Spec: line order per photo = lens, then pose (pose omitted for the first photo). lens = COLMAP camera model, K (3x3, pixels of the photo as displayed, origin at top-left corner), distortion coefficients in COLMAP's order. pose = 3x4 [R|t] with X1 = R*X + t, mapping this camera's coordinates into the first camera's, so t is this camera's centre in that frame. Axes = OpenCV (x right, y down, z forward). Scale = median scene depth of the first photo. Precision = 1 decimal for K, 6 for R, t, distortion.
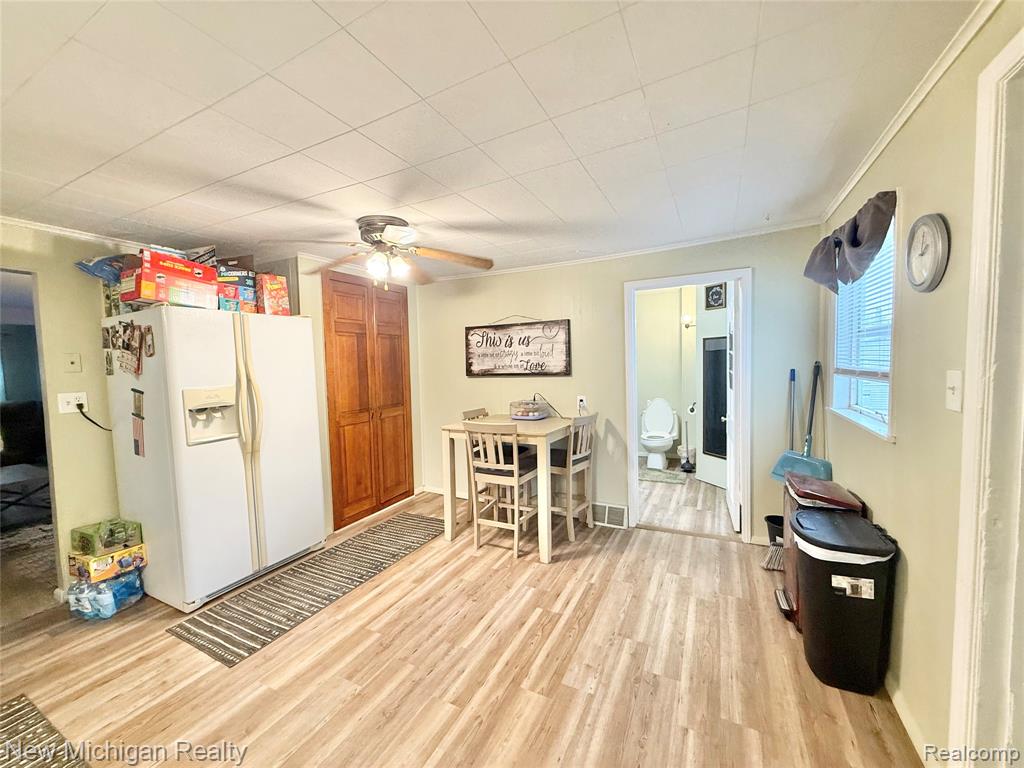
lens RADIAL K [[403.5, 0, 512.0], [0, 403.5, 384.0], [0, 0, 1]] dist [0.001010, 0.000434]
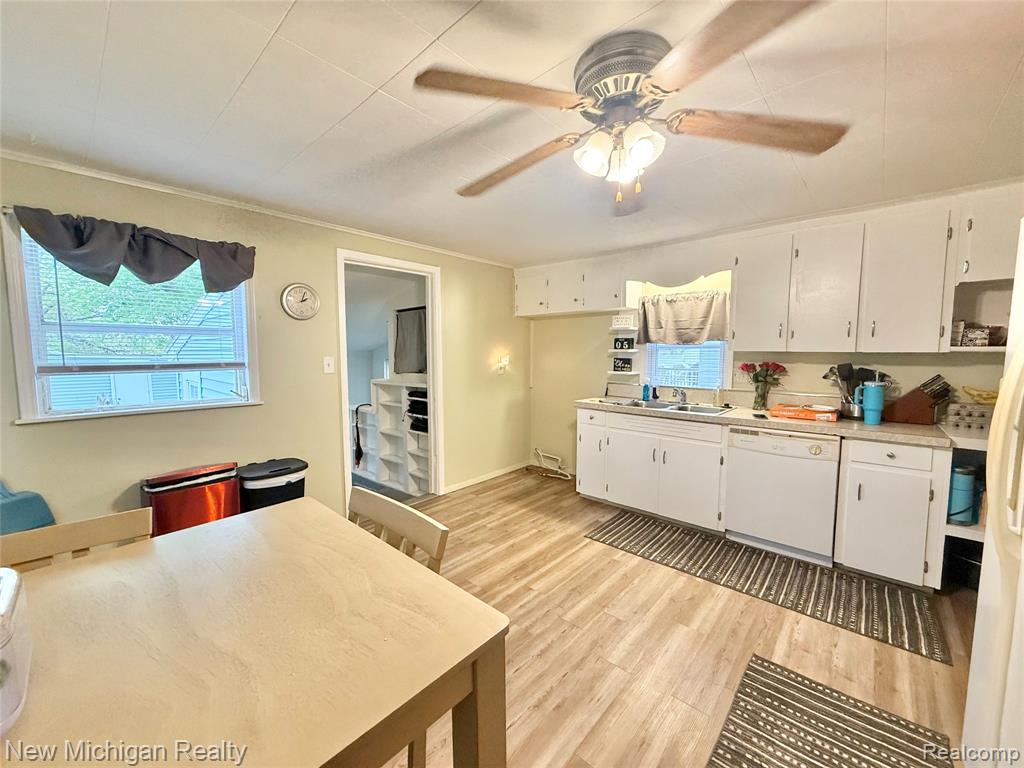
lens RADIAL K [[403.5, 0, 512.0], [0, 403.5, 384.0], [0, 0, 1]] dist [0.001010, 0.000434]
pose [[-0.965971, 0.005129, 0.258599, -0.405719], [0.039837, 0.990824, 0.129154, -0.088852], [-0.255564, 0.135061, -0.957312, 2.056928]]
